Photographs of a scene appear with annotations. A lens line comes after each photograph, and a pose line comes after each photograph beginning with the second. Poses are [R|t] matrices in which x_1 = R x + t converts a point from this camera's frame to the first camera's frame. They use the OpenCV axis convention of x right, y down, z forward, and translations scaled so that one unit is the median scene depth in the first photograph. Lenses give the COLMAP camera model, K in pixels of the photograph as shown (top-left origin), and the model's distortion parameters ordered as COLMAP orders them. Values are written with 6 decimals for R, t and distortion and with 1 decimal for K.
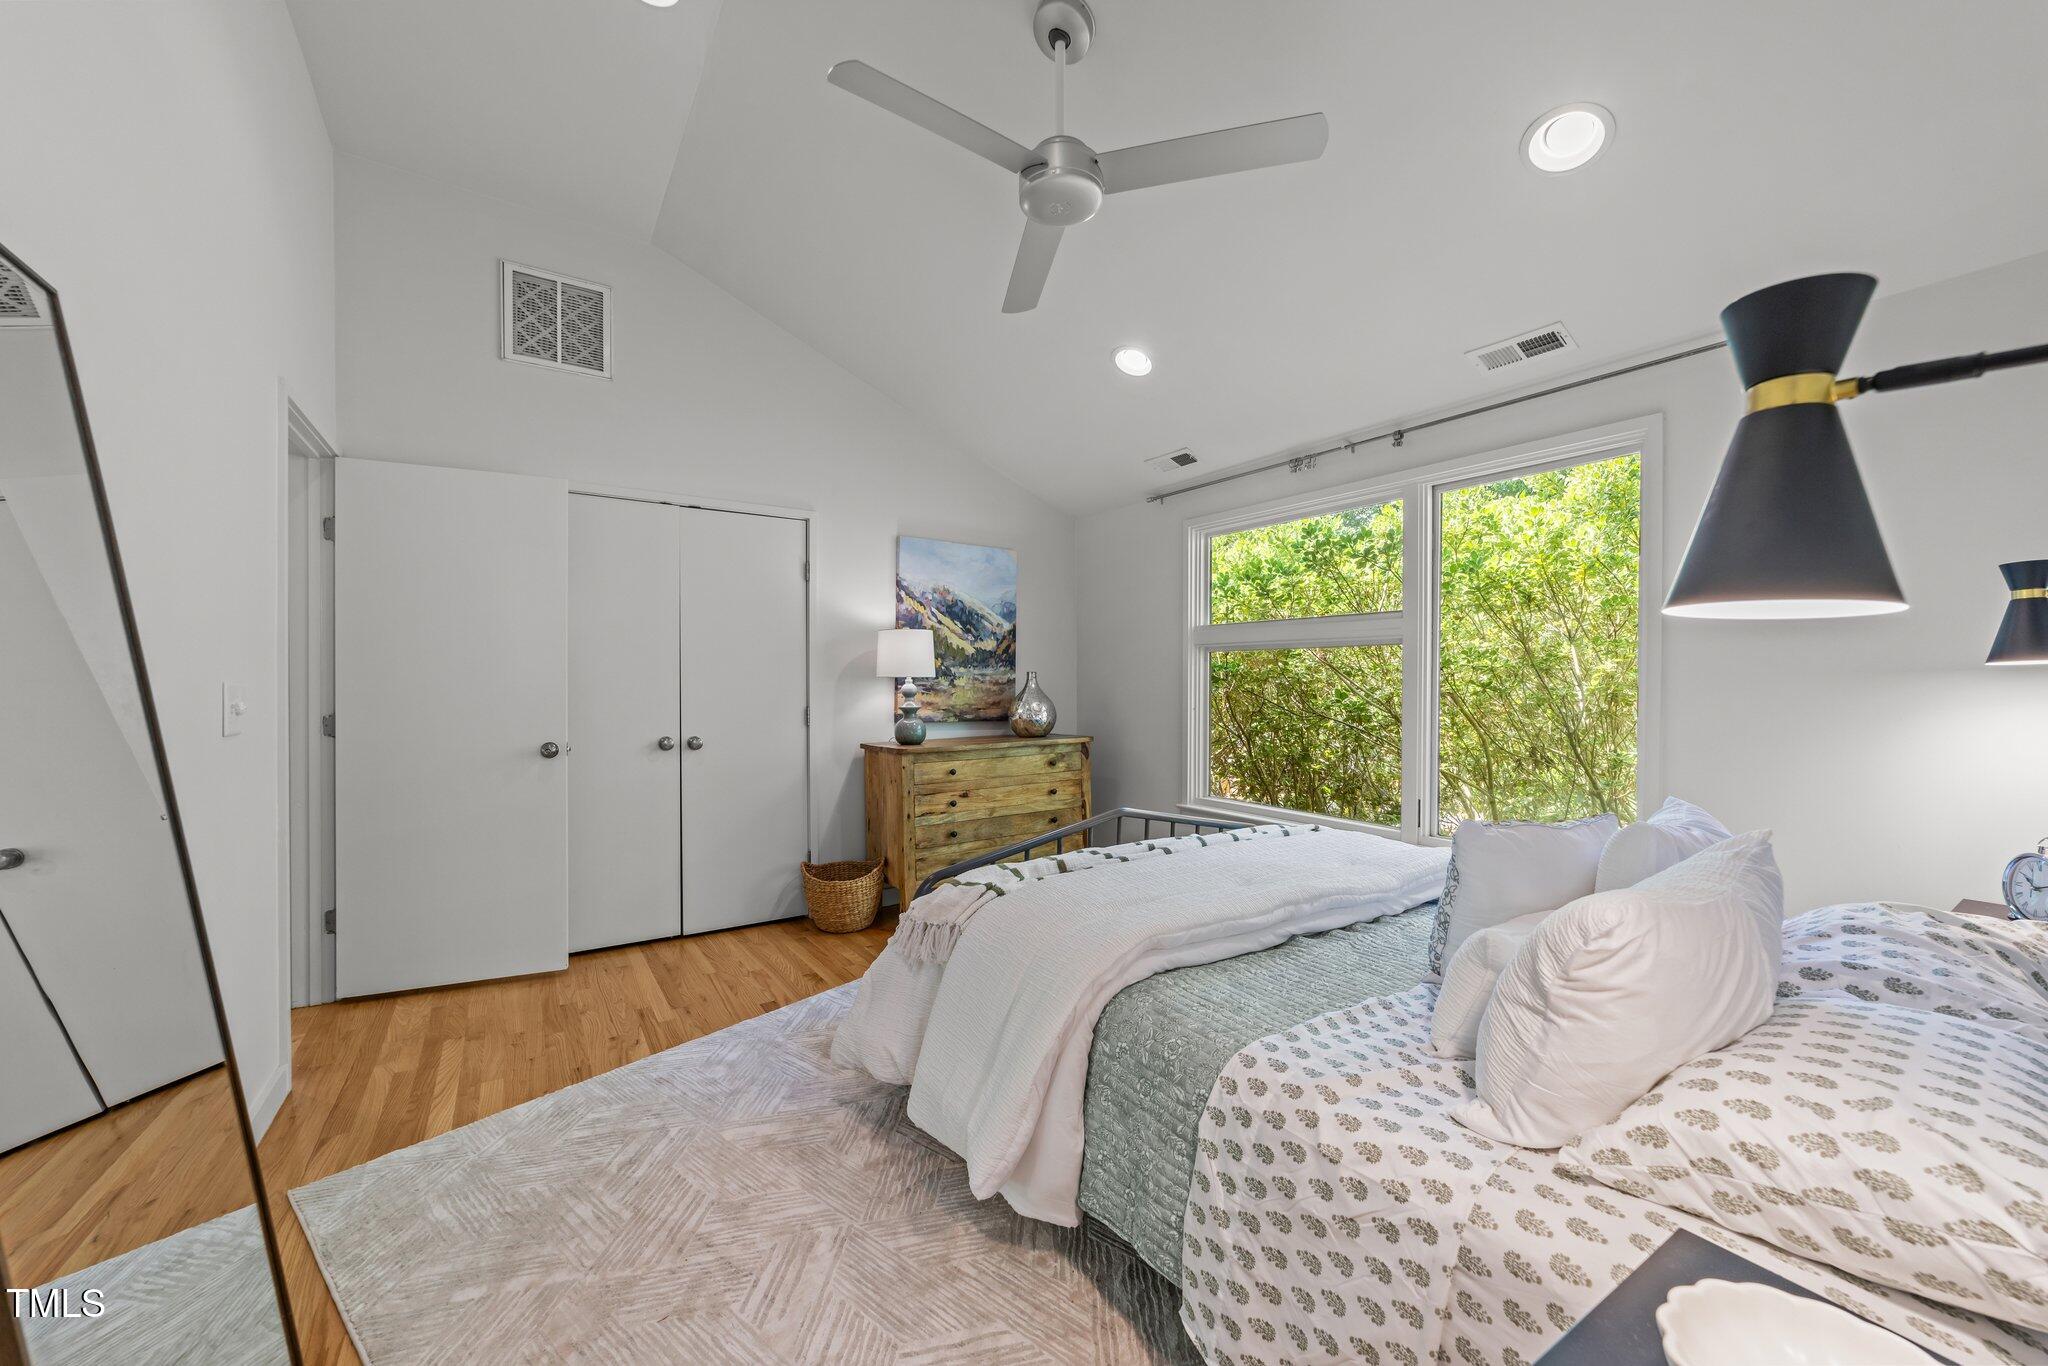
lens RADIAL K [[788.9, 0, 1022.3], [0, 788.9, 681.2], [0, 0, 1]] dist [-0.001555, 0.000058]
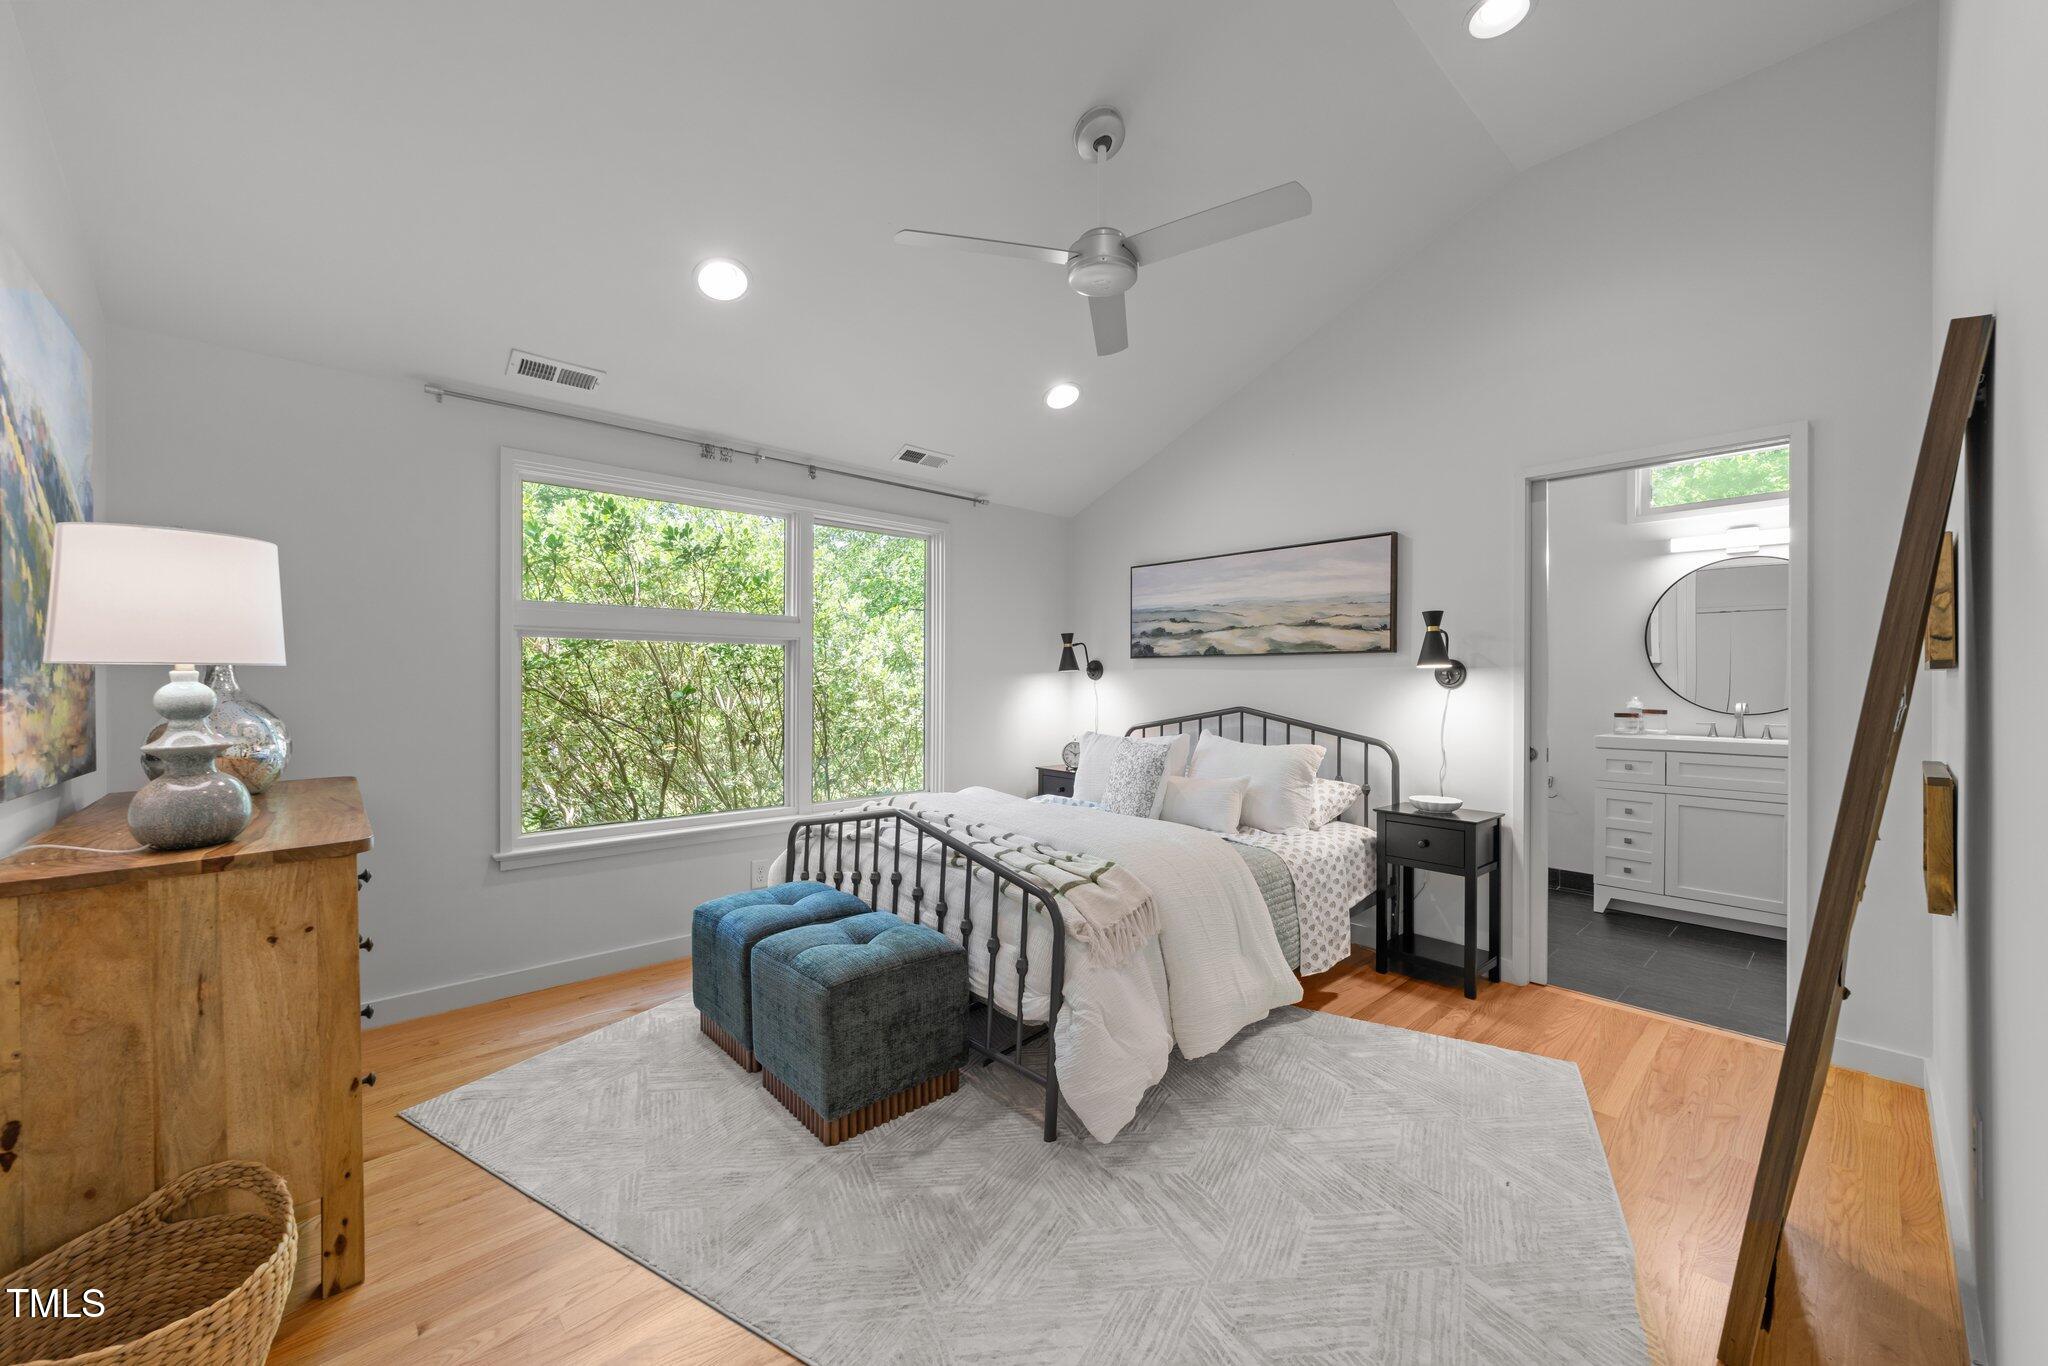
lens RADIAL K [[788.9, 0, 1022.3], [0, 788.9, 681.2], [0, 0, 1]] dist [-0.001555, 0.000058]
pose [[-0.150231, -0.008607, 0.988613, -0.727230], [-0.006494, 0.999949, 0.007719, -0.003555], [-0.988630, -0.005261, -0.150279, 0.835447]]
